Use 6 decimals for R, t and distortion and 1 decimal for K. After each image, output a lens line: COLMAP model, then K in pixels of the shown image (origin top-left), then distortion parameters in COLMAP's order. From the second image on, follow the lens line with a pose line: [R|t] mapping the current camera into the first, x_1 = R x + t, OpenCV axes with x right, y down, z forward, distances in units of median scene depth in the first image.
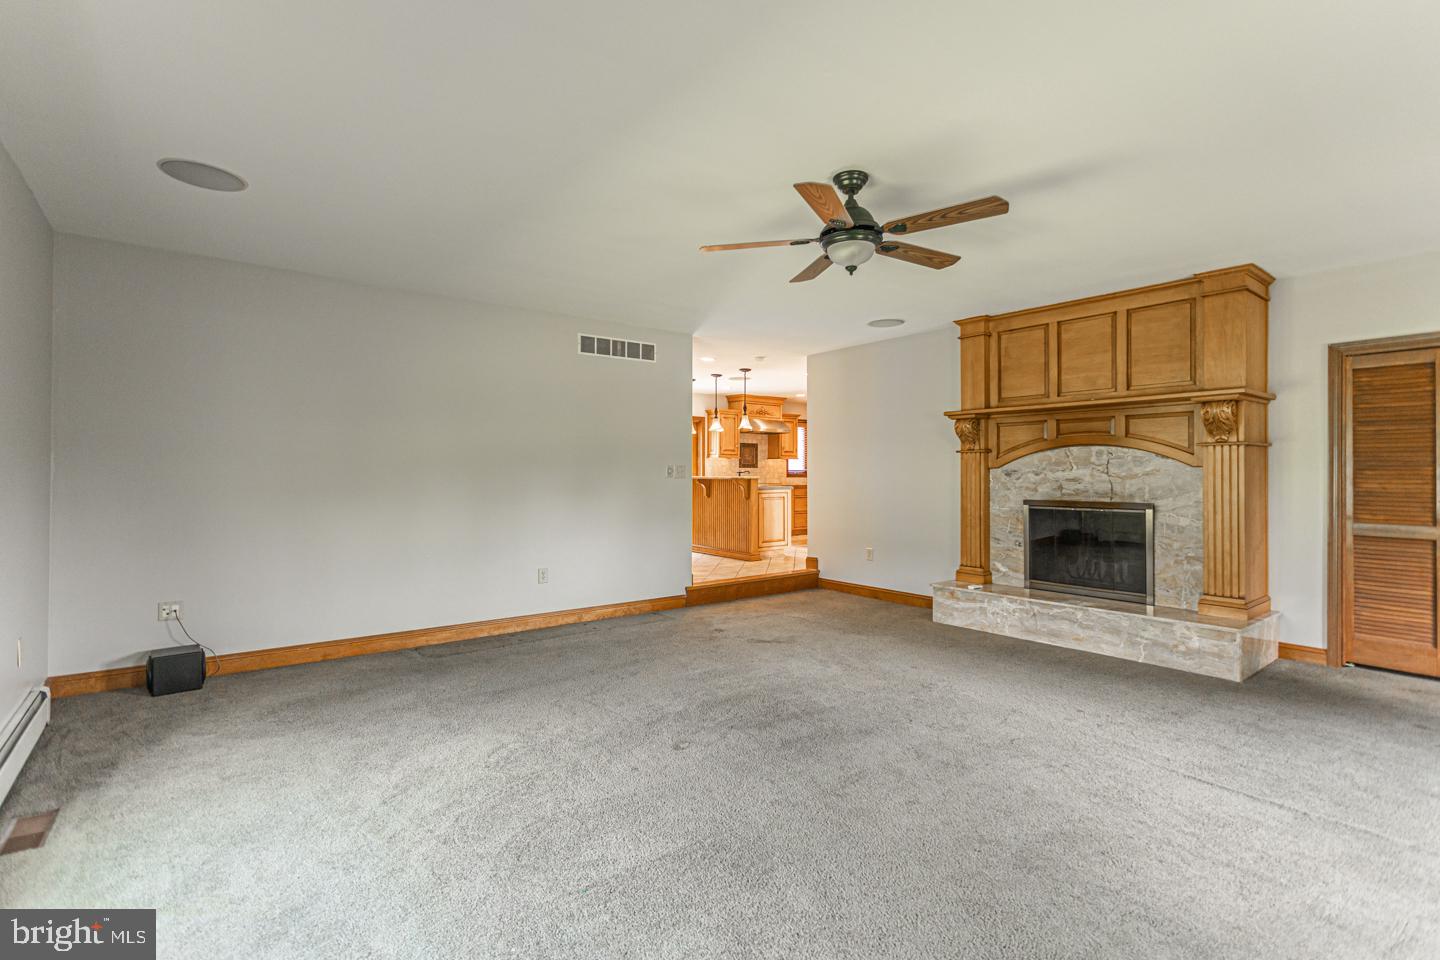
lens RADIAL K [[679.0, 0, 718.0], [0, 679.0, 475.2], [0, 0, 1]] dist [0.003148, 0.001725]
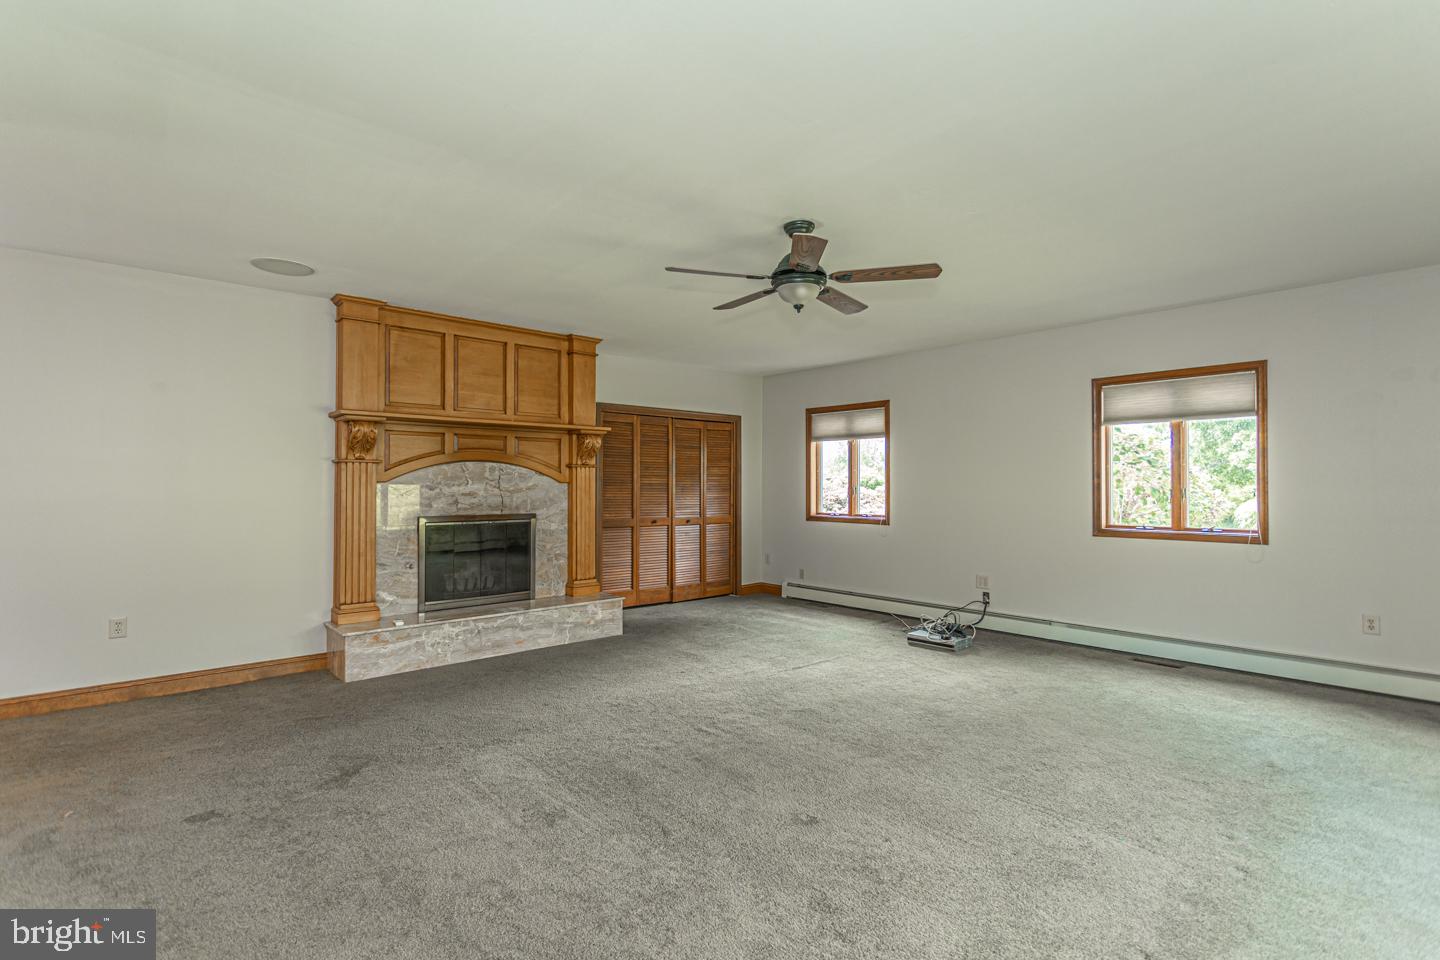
lens RADIAL K [[679.0, 0, 719.1], [0, 679.0, 480.7], [0, 0, 1]] dist [0.003148, 0.001725]
pose [[-0.061771, 0.010744, 0.998033, -0.528021], [0.004117, 0.999936, -0.010510, -0.001462], [-0.998082, 0.003460, -0.061811, 0.701204]]
